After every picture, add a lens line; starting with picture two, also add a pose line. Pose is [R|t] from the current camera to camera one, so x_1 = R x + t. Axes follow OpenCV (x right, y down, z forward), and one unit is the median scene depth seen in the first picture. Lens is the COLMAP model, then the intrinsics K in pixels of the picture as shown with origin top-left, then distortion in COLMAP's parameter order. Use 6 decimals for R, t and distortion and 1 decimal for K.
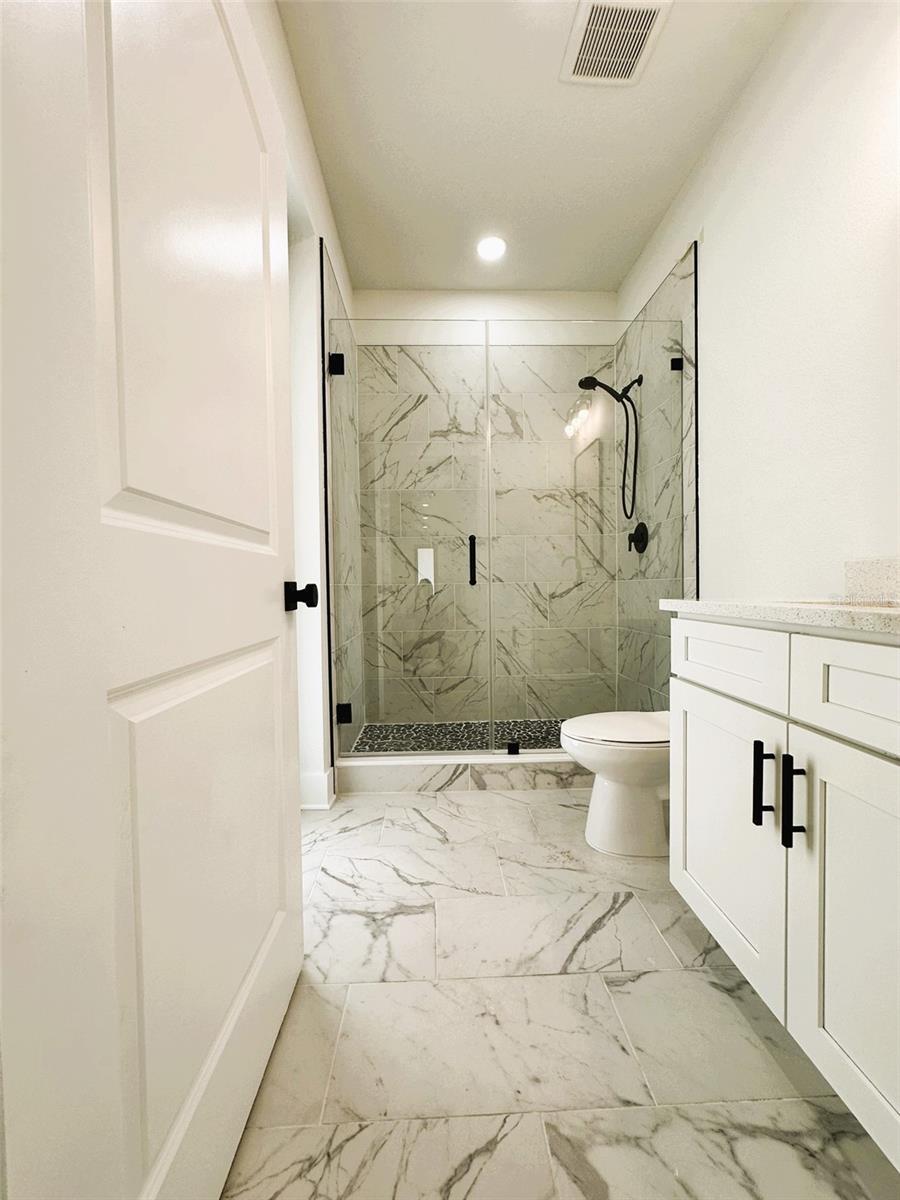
lens RADIAL K [[481.1, 0, 452.1], [0, 481.1, 598.6], [0, 0, 1]] dist [-0.000694, 0.000584]
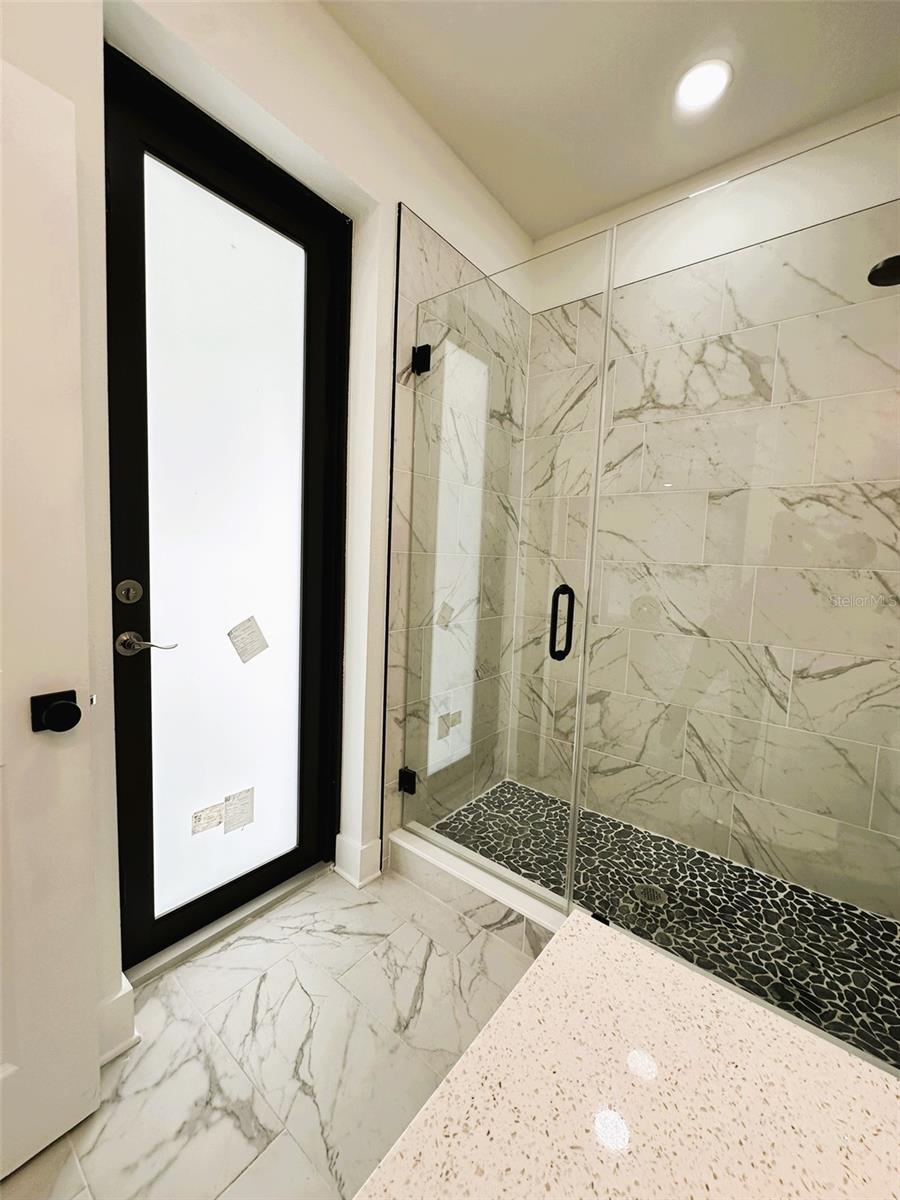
lens RADIAL K [[481.1, 0, 452.1], [0, 481.1, 598.6], [0, 0, 1]] dist [-0.000694, 0.000584]
pose [[0.759951, 0.103512, -0.641685, 0.255855], [-0.070437, 0.994539, 0.077013, -0.111937], [0.646152, -0.013328, 0.763092, 0.300400]]
